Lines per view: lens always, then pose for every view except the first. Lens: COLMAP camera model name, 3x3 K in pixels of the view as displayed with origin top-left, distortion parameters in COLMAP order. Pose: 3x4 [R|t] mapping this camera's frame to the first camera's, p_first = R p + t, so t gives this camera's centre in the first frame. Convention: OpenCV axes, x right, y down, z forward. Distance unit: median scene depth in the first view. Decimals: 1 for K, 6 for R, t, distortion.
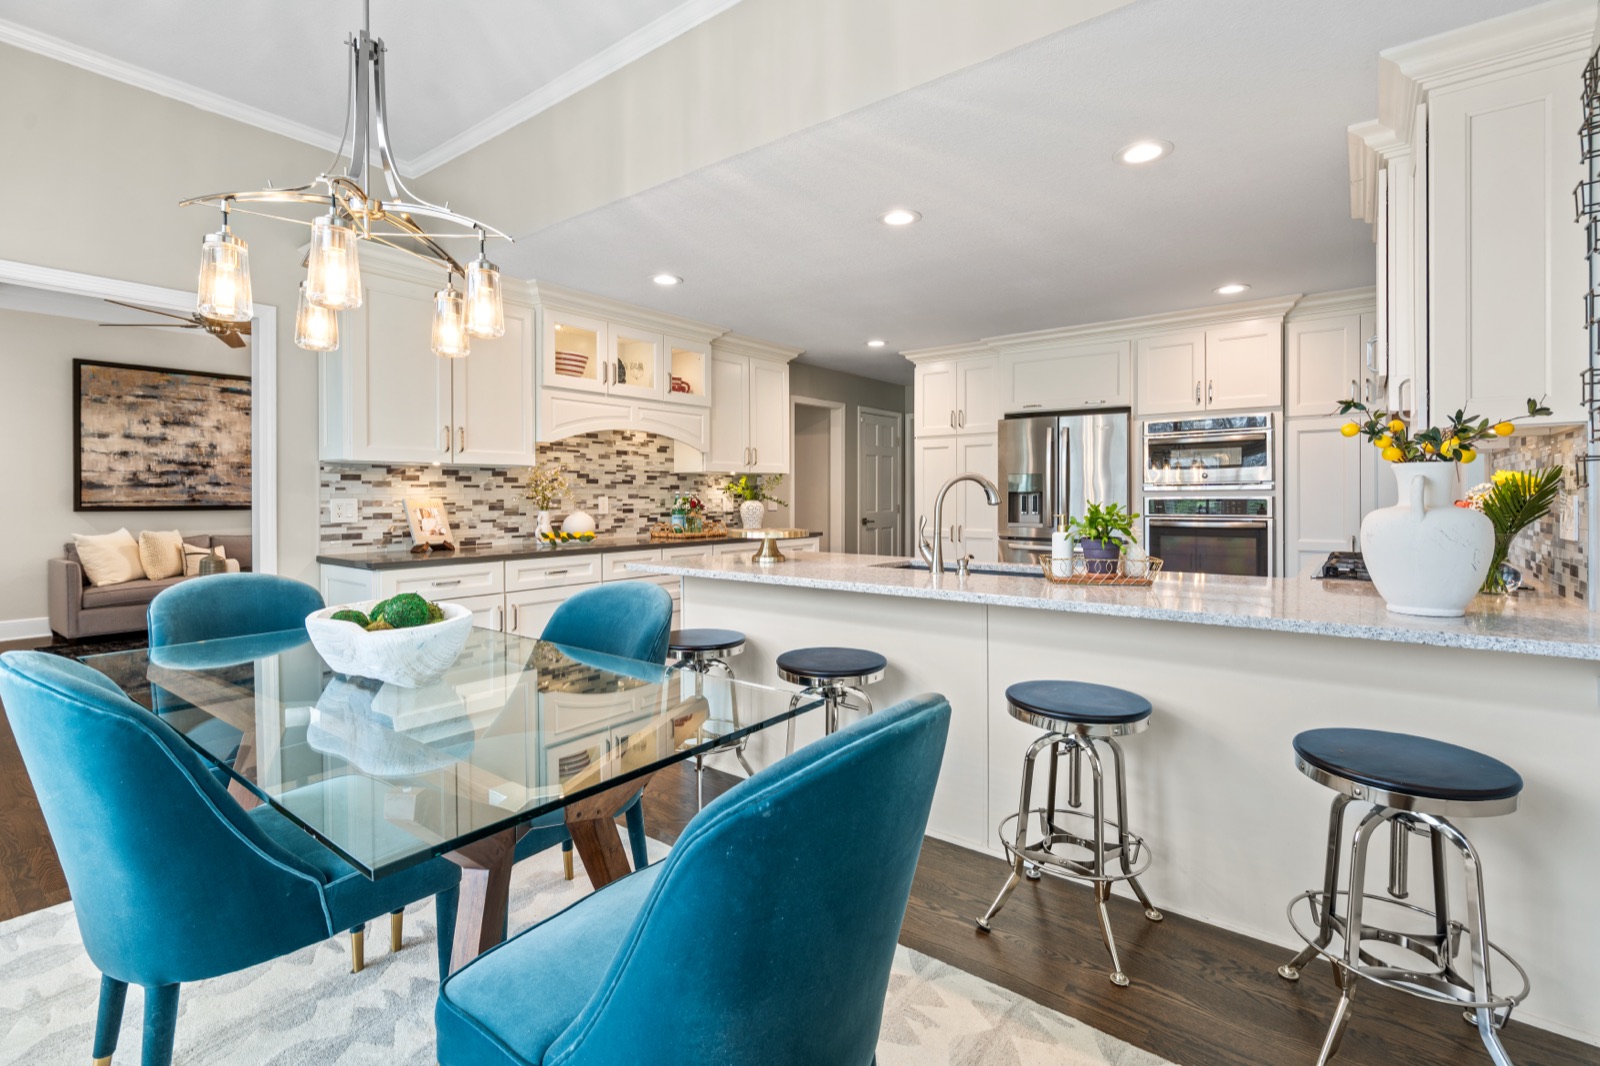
lens RADIAL K [[728.3, 0, 784.7], [0, 728.3, 504.3], [0, 0, 1]] dist [-0.007499, 0.004099]
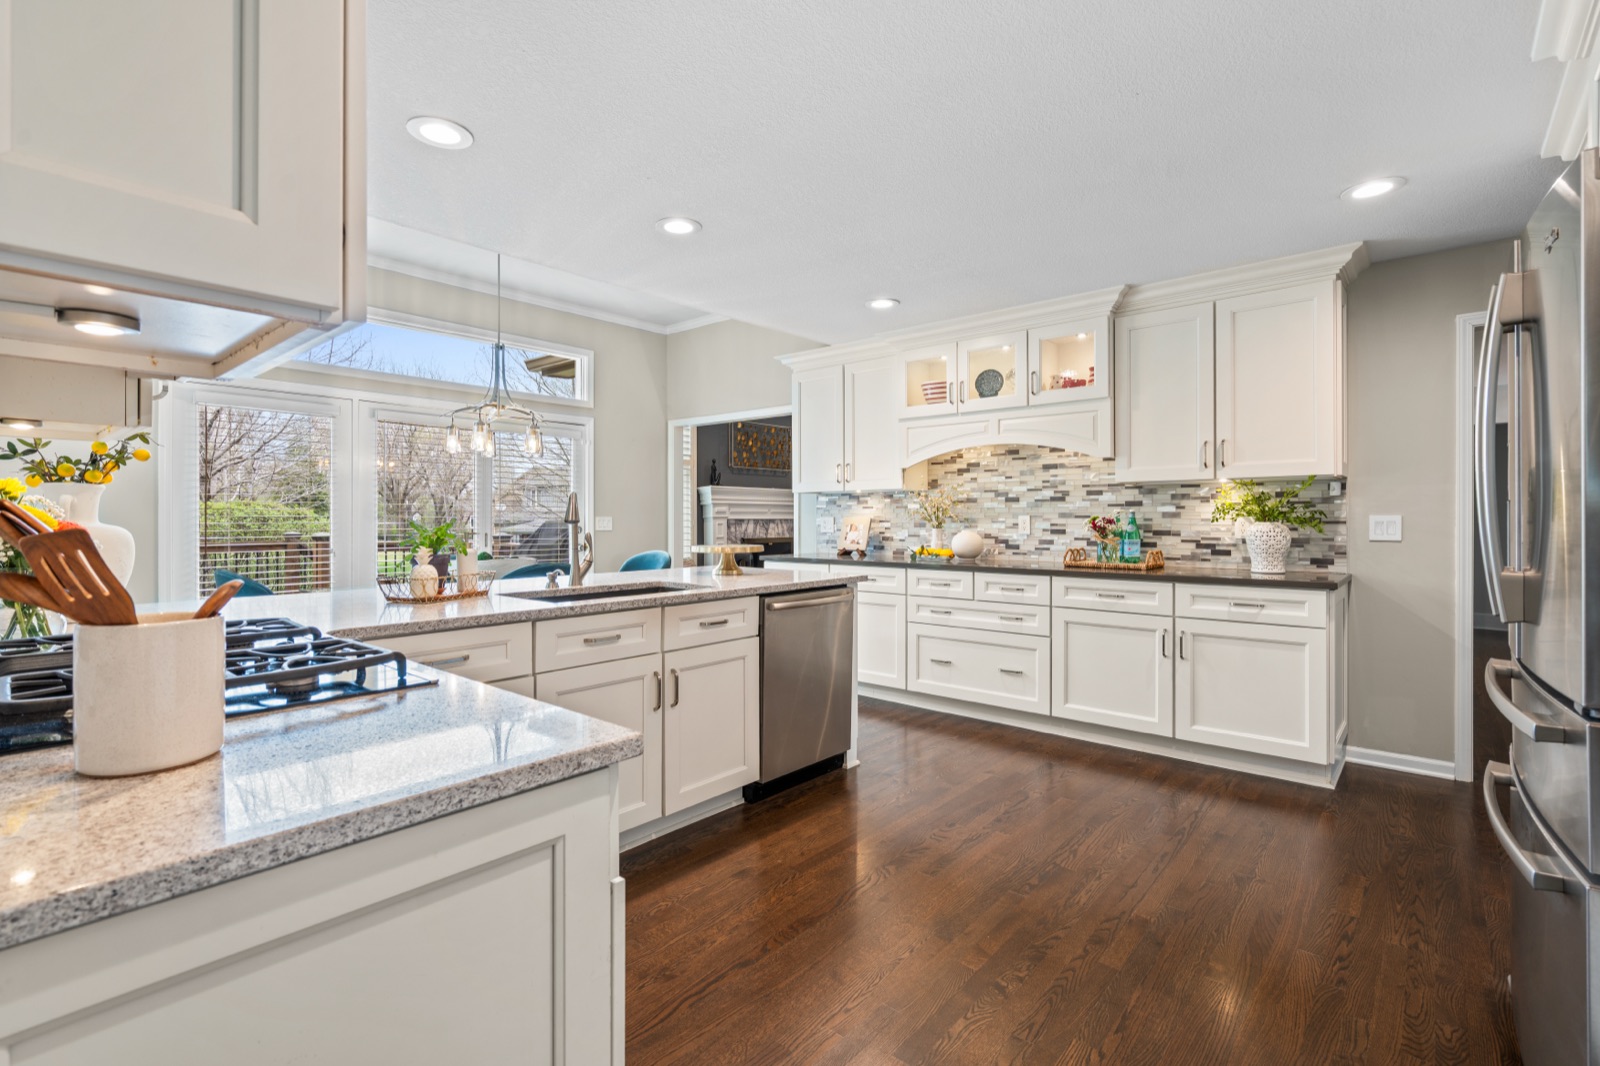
lens RADIAL K [[728.3, 0, 798.6], [0, 728.3, 525.0], [0, 0, 1]] dist [-0.007499, 0.004099]
pose [[-0.041933, 0.010228, -0.999068, 0.706815], [-0.012523, 0.999864, 0.010762, -0.005038], [0.999042, 0.012962, -0.041799, 0.755257]]
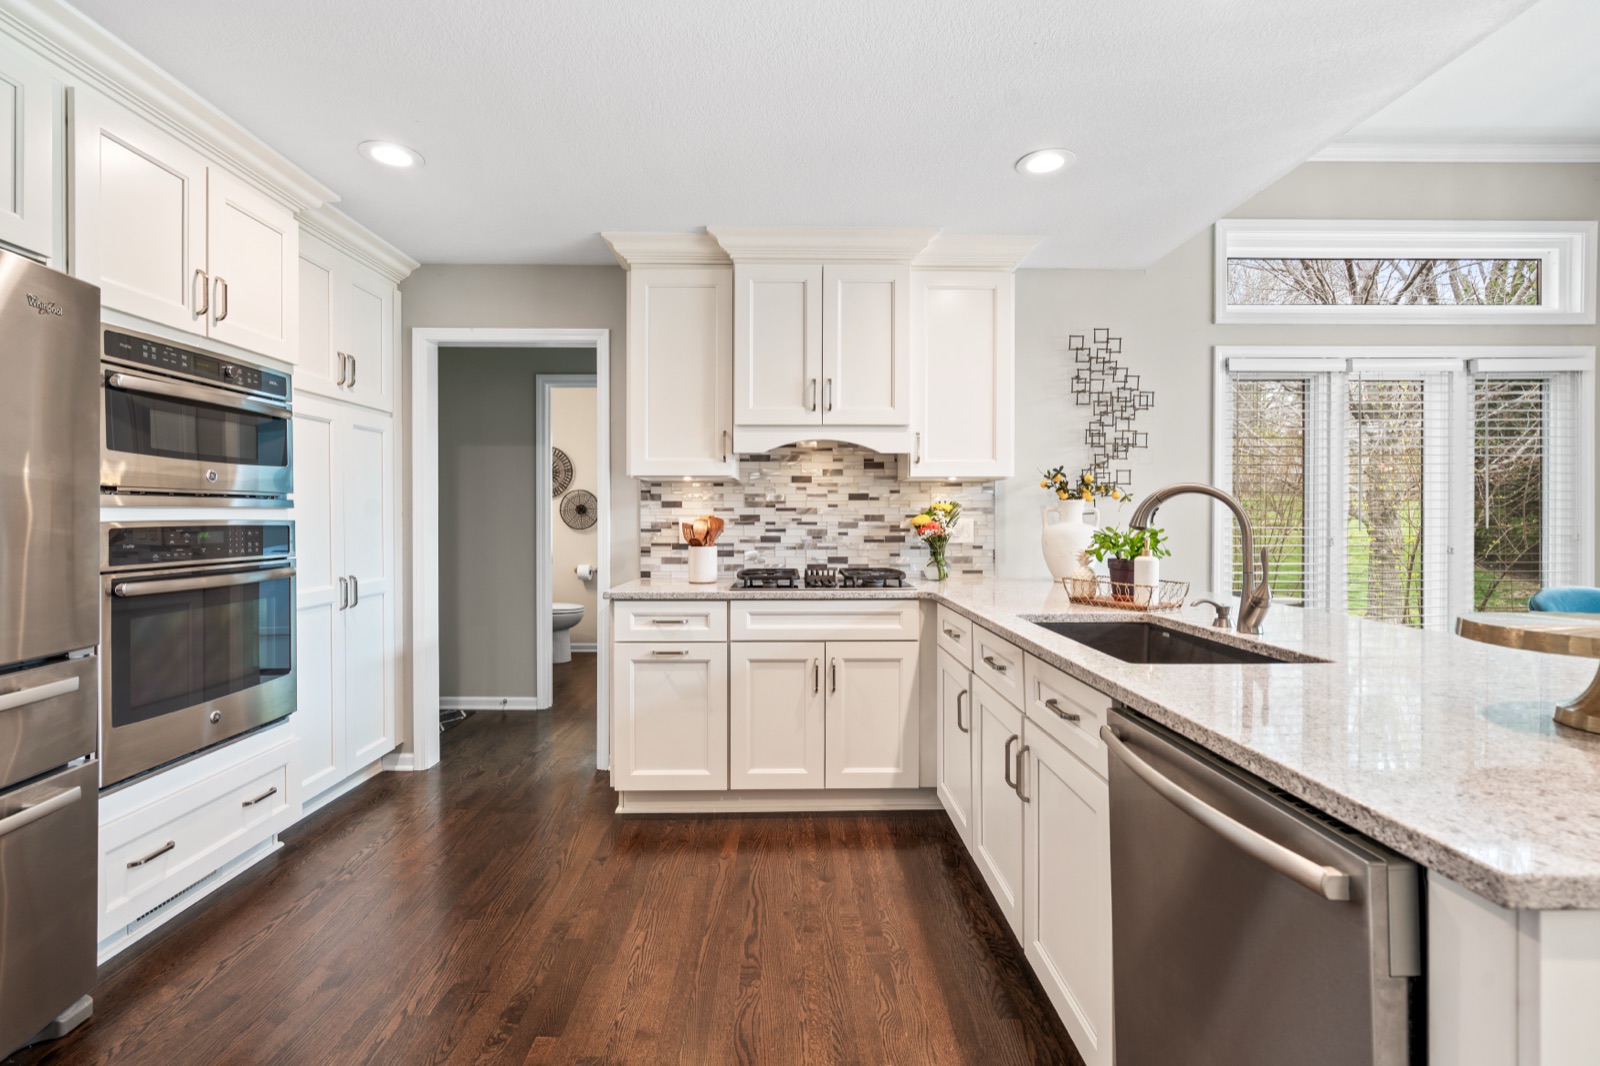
lens RADIAL K [[728.3, 0, 791.2], [0, 728.3, 521.9], [0, 0, 1]] dist [-0.007499, 0.004099]
pose [[-0.626648, -0.000694, 0.779302, -0.022985], [0.011428, 0.999884, 0.010080, -0.009279], [-0.779218, 0.015222, -0.626568, 0.959737]]
